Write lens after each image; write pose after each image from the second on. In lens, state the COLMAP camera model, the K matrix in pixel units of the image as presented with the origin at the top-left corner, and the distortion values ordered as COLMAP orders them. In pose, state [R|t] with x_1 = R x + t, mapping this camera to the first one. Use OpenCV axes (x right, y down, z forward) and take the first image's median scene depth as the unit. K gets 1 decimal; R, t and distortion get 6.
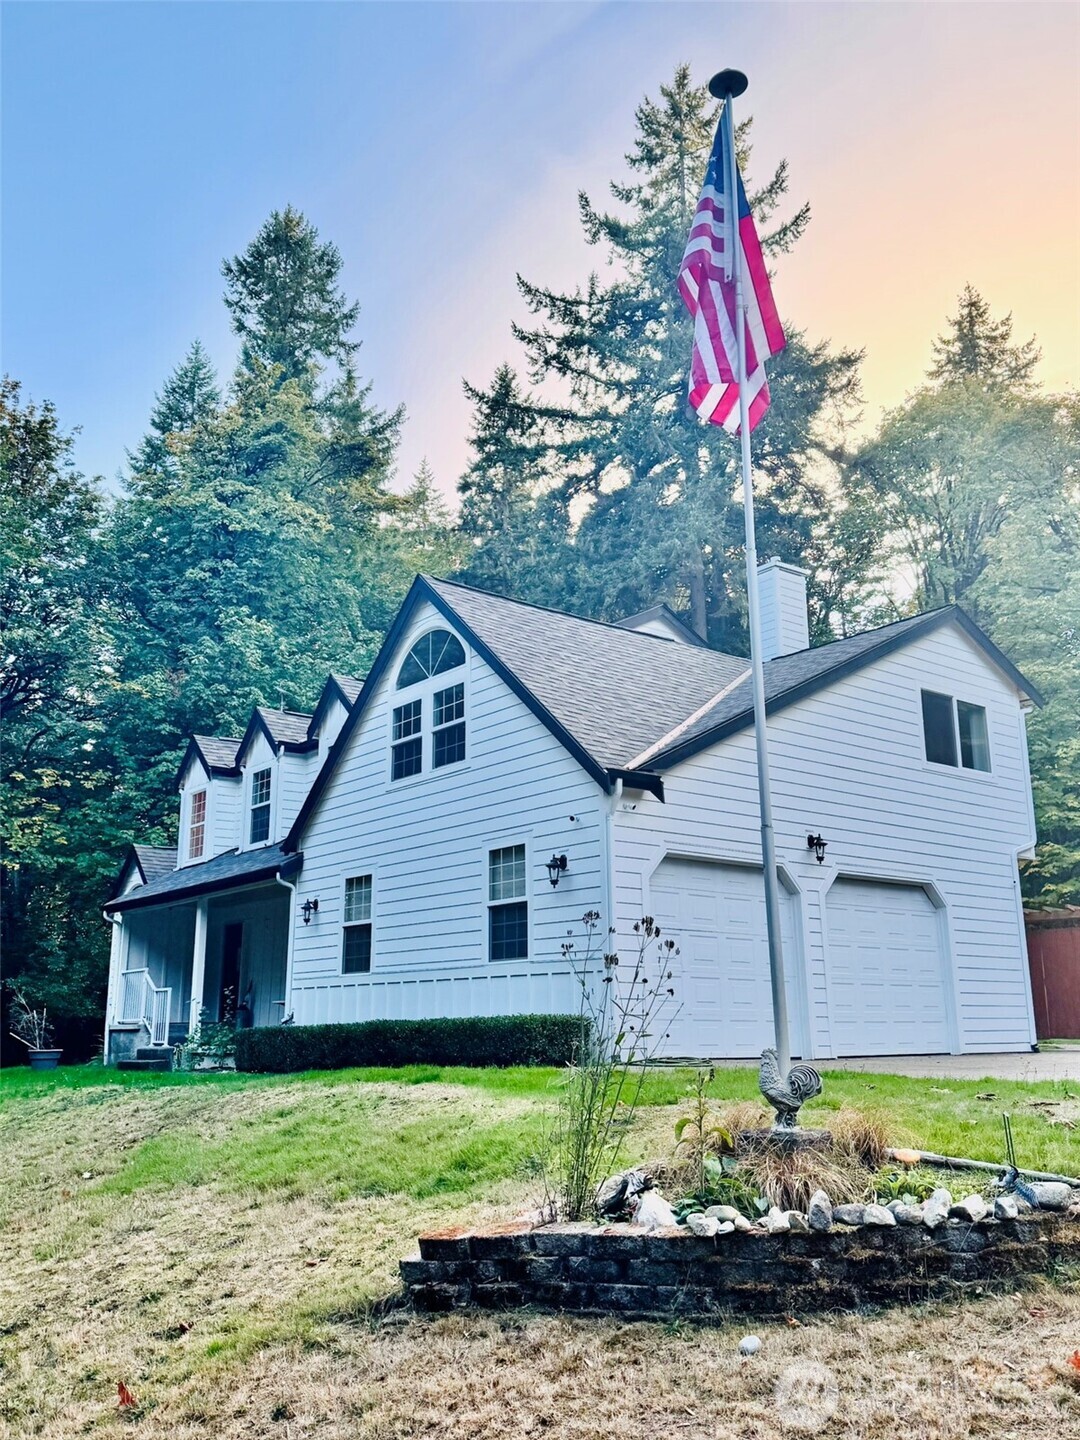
lens RADIAL K [[1229.6, 0, 539.2], [0, 1229.6, 717.6], [0, 0, 1]] dist [0.072158, -0.023539]
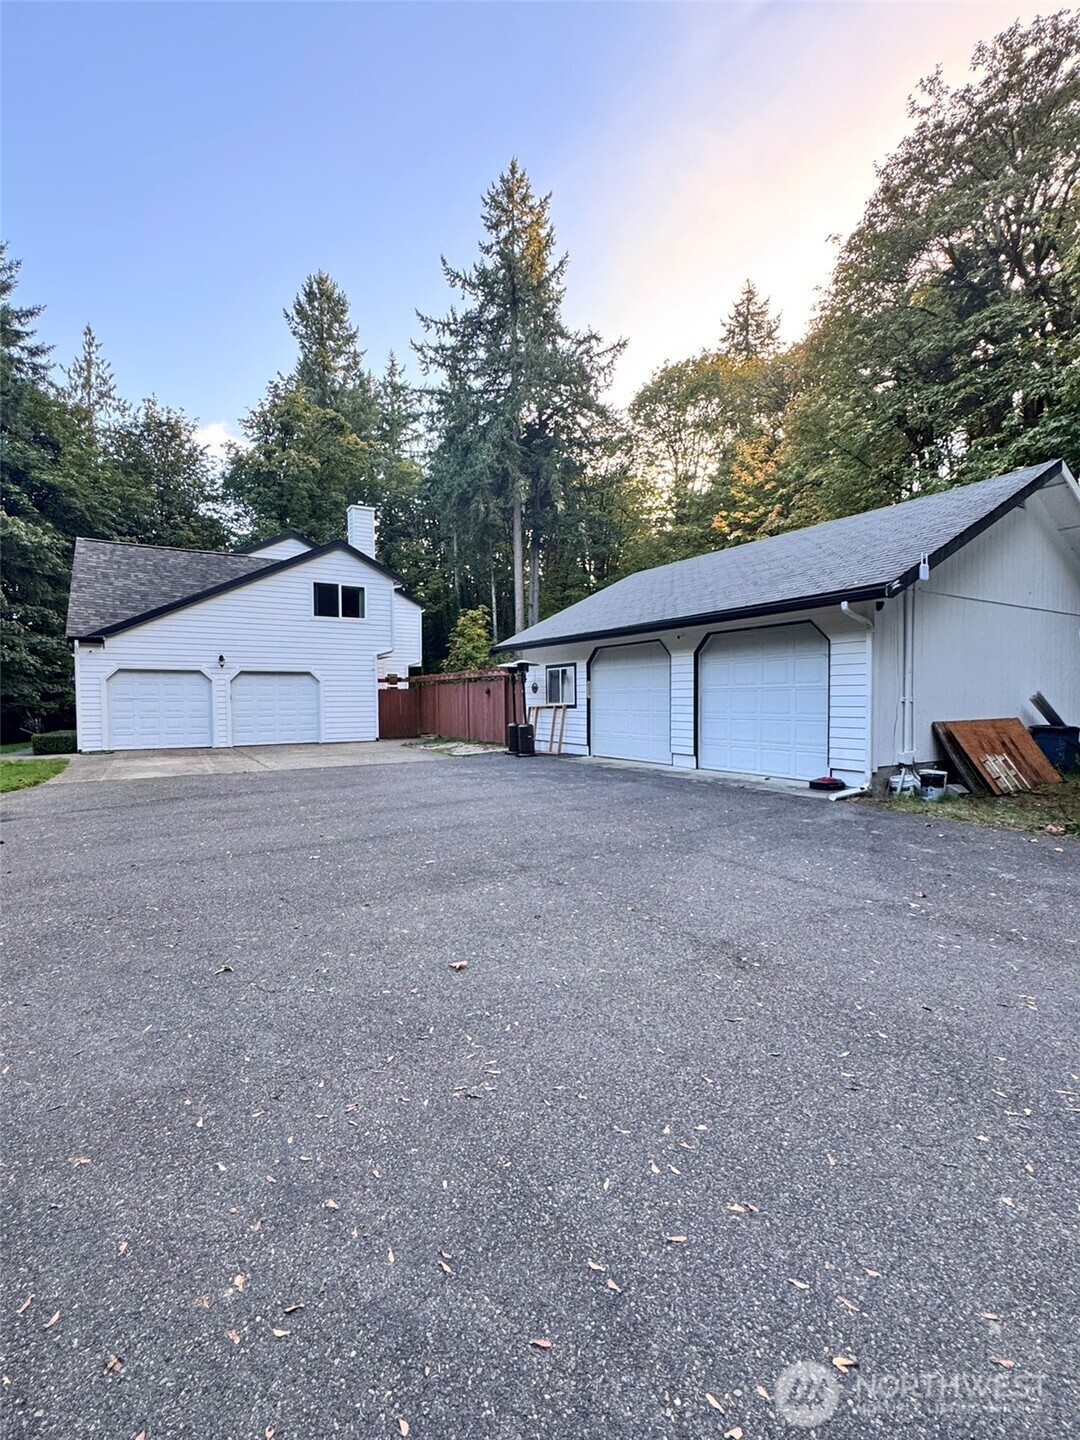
lens RADIAL K [[636.8, 0, 537.3], [0, 636.8, 719.0], [0, 0, 1]] dist [0.005135, 0.000797]
pose [[0.990820, 0.004033, -0.135131, 0.656092], [0.032907, 0.962296, 0.270006, -0.062736], [0.131125, -0.271974, 0.953329, -0.062746]]
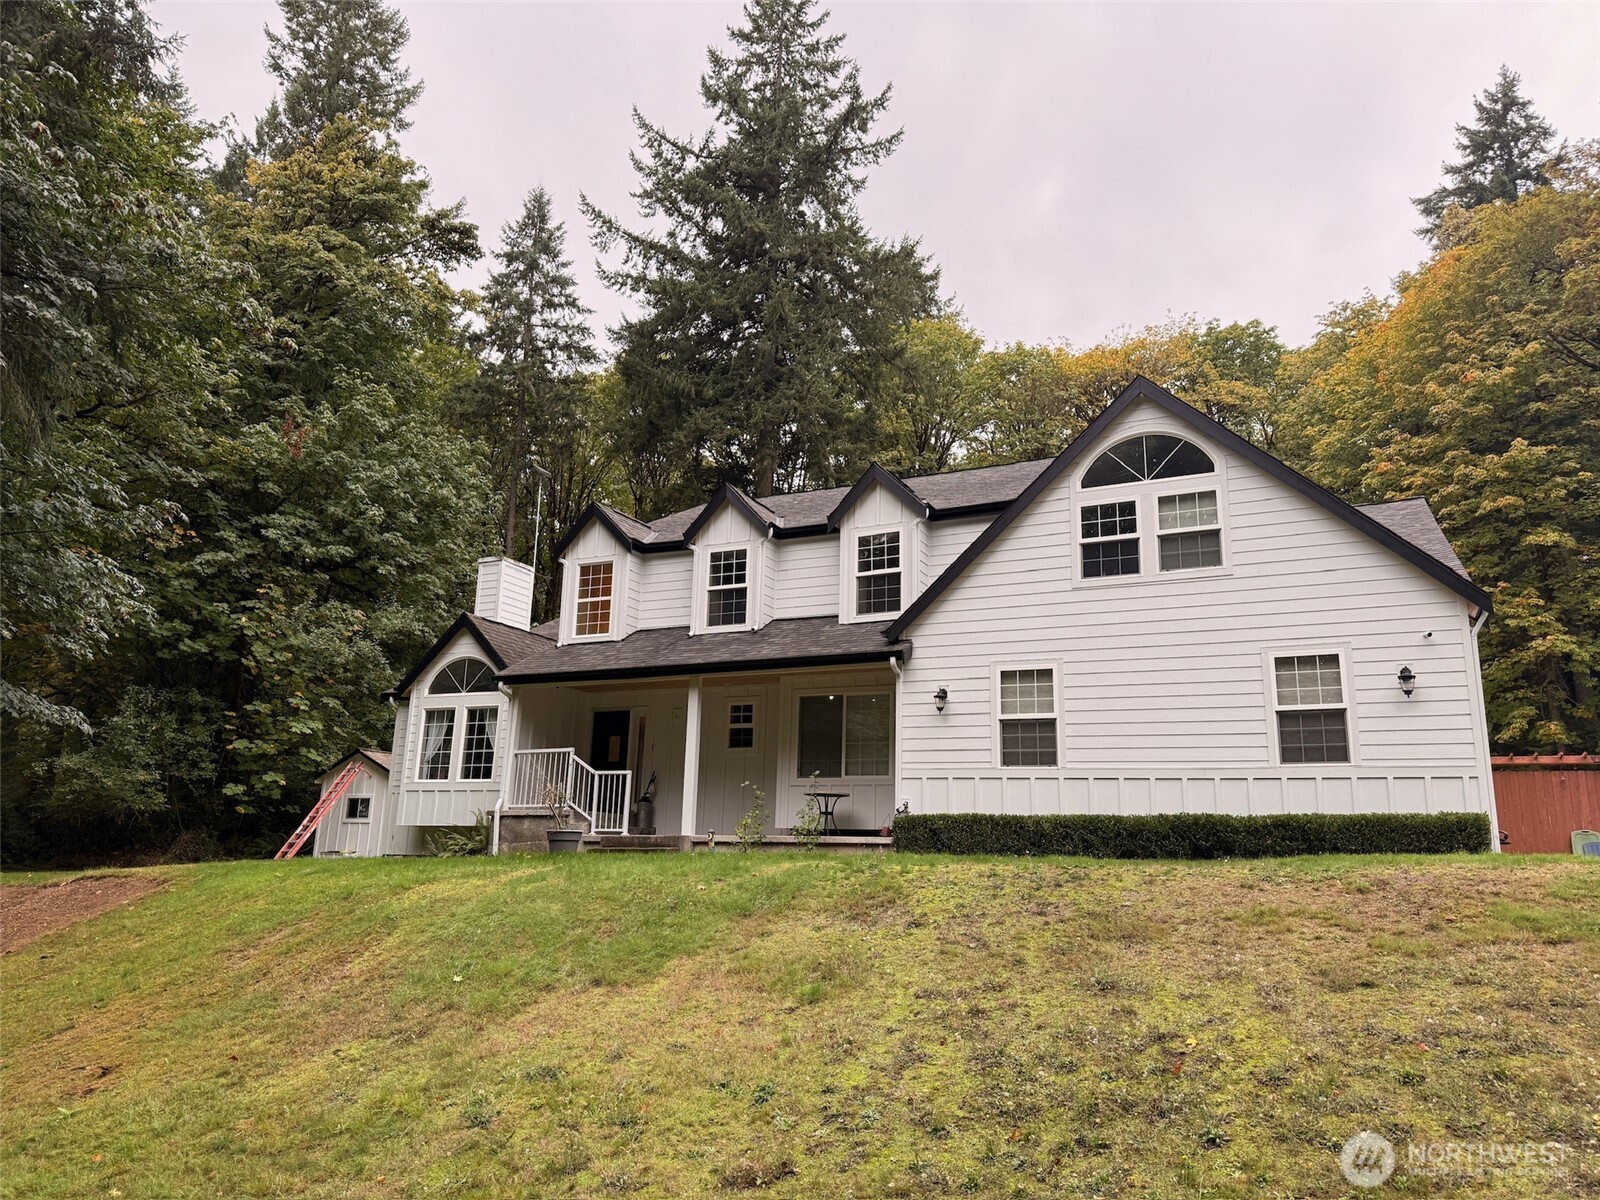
lens RADIAL K [[1136.9, 0, 799.0], [0, 1136.9, 590.6], [0, 0, 1]] dist [0.024456, -0.003565]
pose [[0.901258, 0.134597, 0.411846, -0.520514], [-0.137122, 0.990274, -0.023565, 0.085132], [-0.411012, -0.035235, 0.910949, 0.190740]]
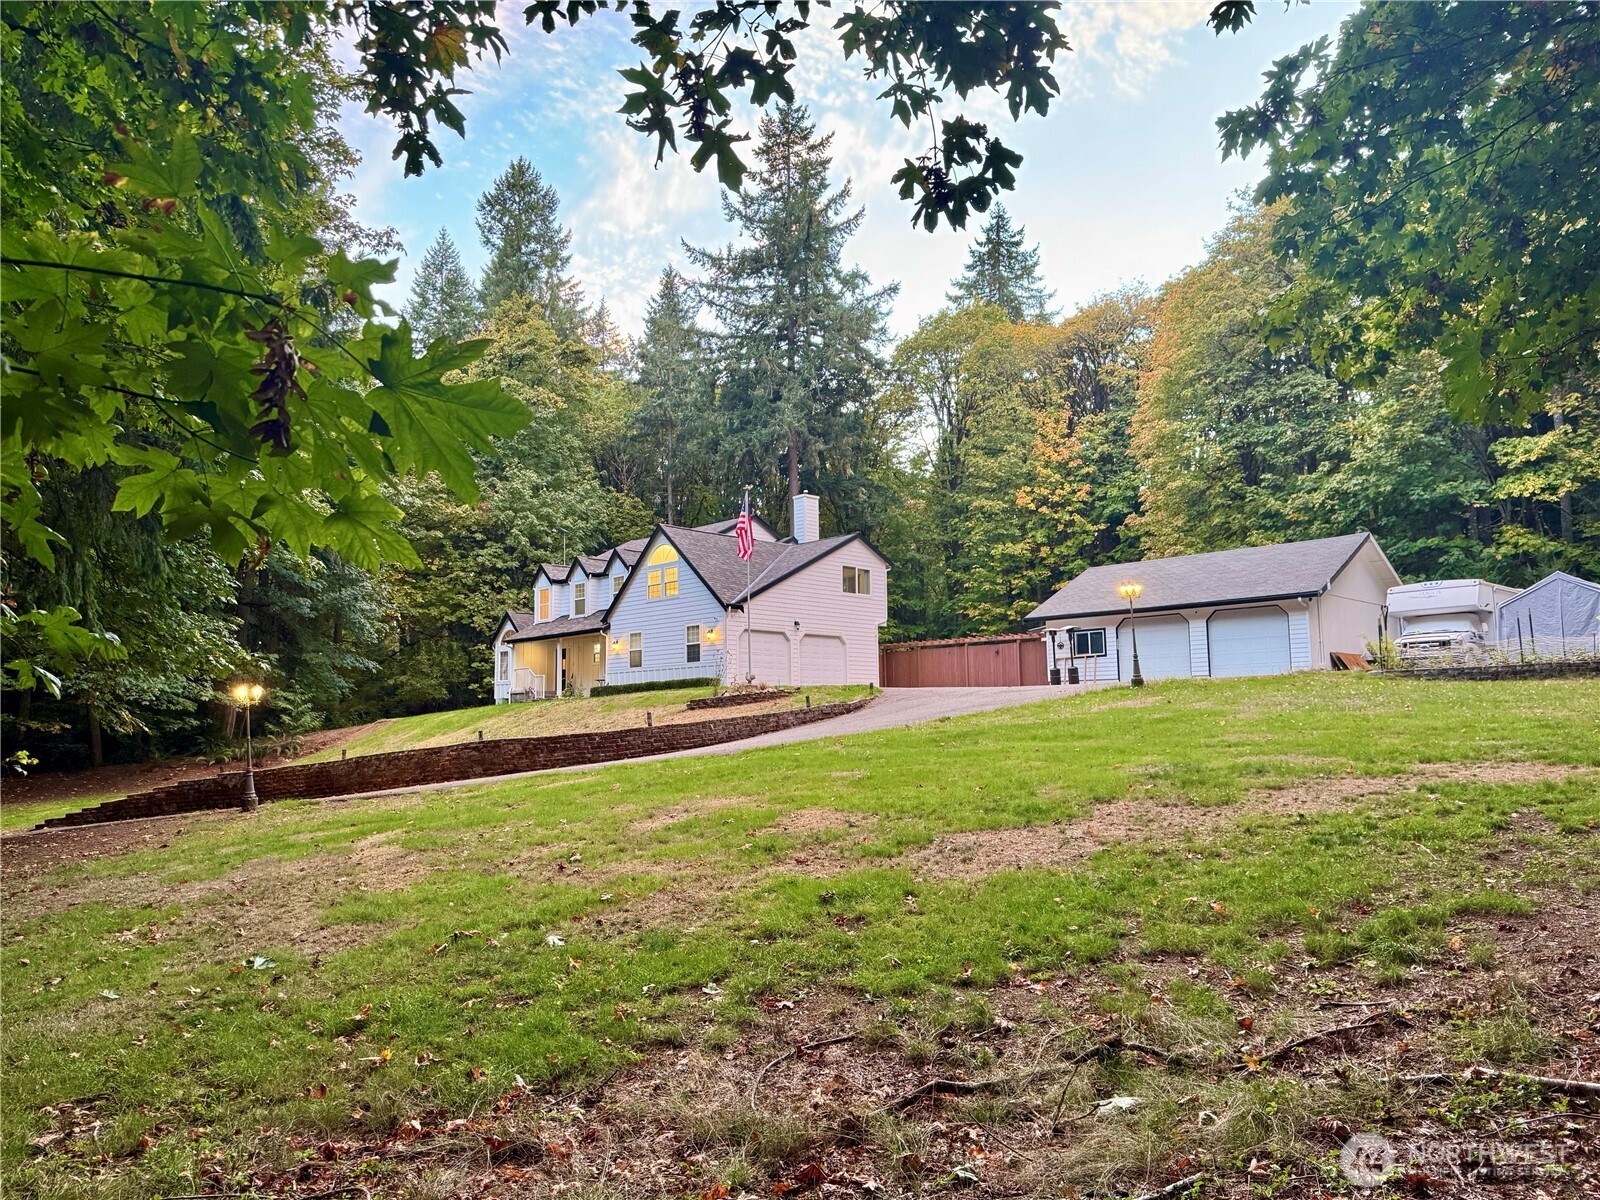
lens RADIAL K [[1115.4, 0, 791.3], [0, 1115.4, 615.2], [0, 0, 1]] dist [0.096408, 0.001133]
pose [[0.995250, 0.007577, 0.097054, -0.033165], [-0.020848, 0.990426, 0.136460, -0.191014], [-0.095091, -0.137835, 0.985880, -1.101613]]
